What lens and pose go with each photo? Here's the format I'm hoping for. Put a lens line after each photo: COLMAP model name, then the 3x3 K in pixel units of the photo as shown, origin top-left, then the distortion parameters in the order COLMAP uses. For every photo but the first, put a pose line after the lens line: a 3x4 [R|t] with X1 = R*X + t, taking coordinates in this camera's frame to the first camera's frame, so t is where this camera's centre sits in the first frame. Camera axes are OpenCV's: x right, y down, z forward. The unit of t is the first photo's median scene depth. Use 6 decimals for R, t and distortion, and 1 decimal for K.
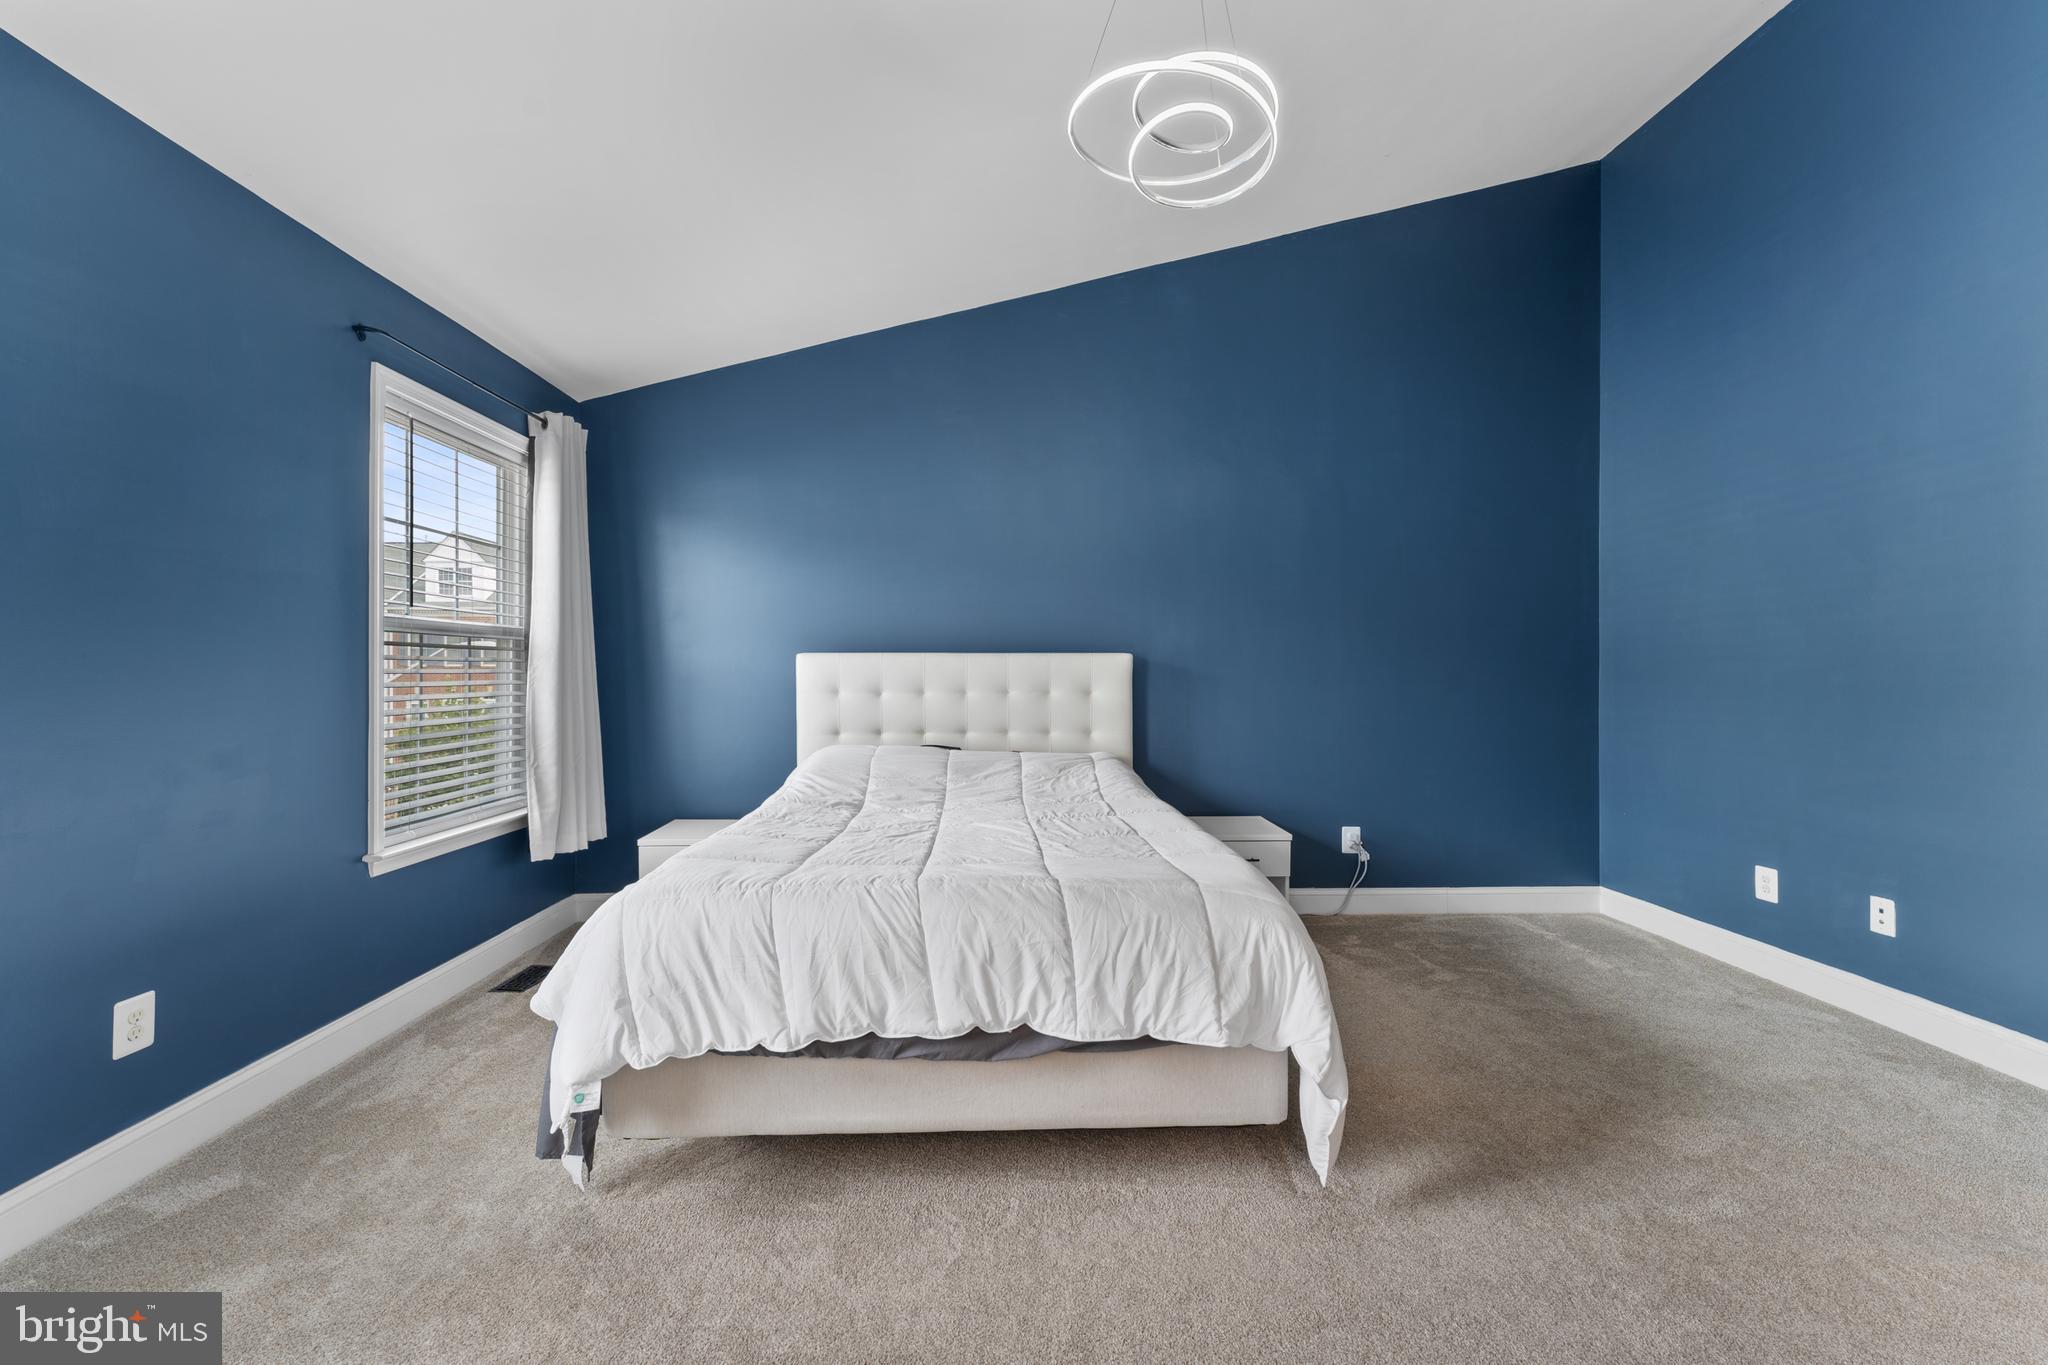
lens RADIAL K [[815.7, 0, 1021.0], [0, 815.7, 671.6], [0, 0, 1]] dist [-0.001264, -0.000005]
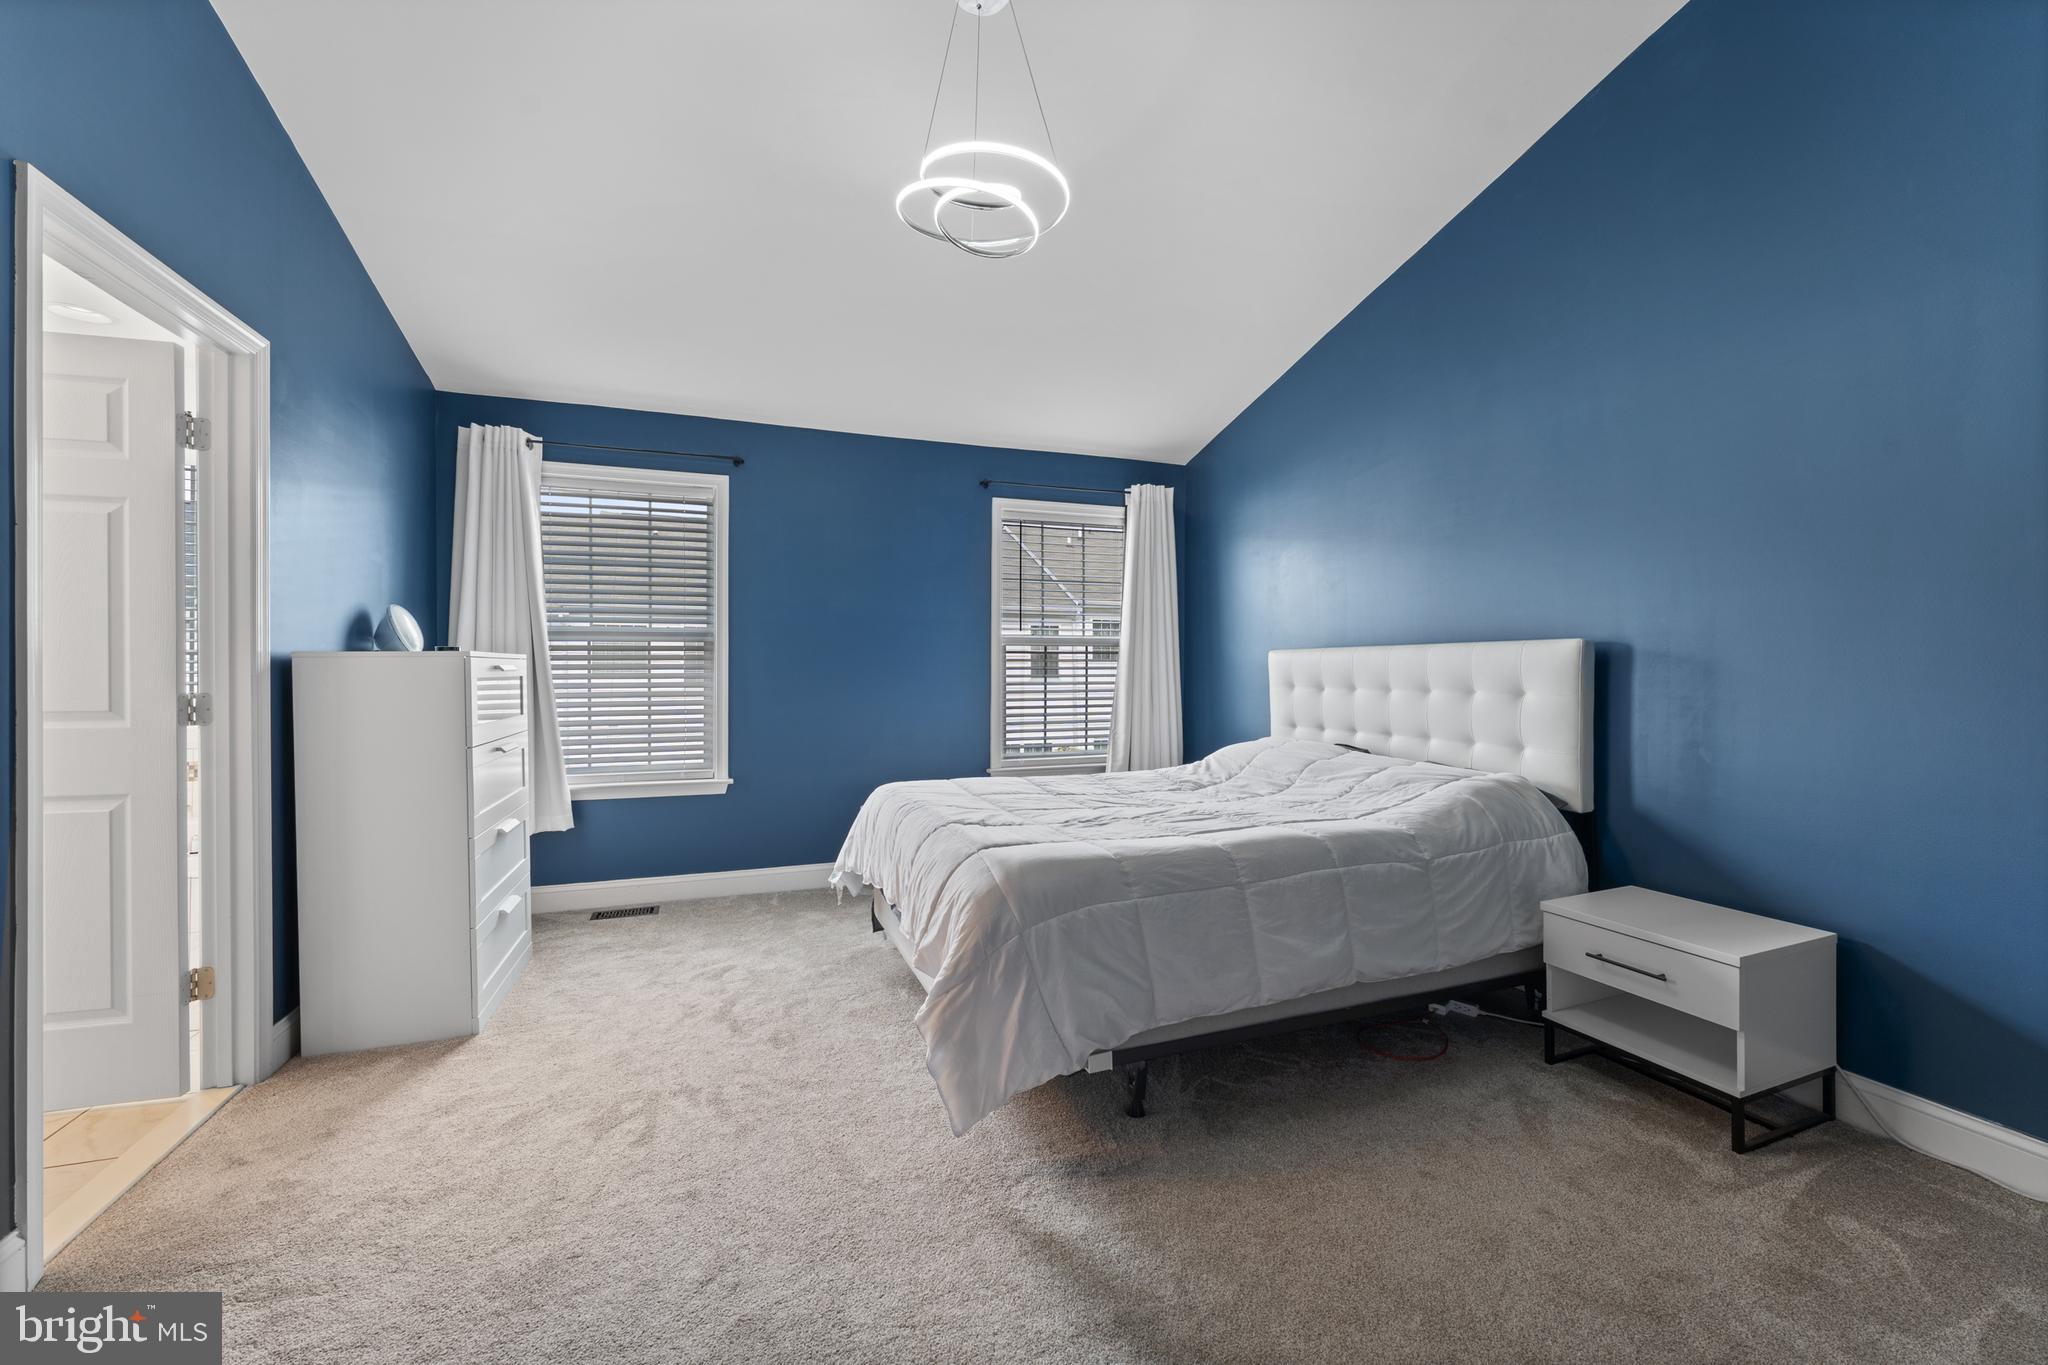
lens RADIAL K [[815.7, 0, 1021.0], [0, 815.7, 671.6], [0, 0, 1]] dist [-0.001264, -0.000005]
pose [[0.316494, -0.002516, -0.948591, 0.654400], [0.001519, 0.999997, -0.002145, 0.006789], [0.948593, -0.000762, 0.316497, 0.337227]]
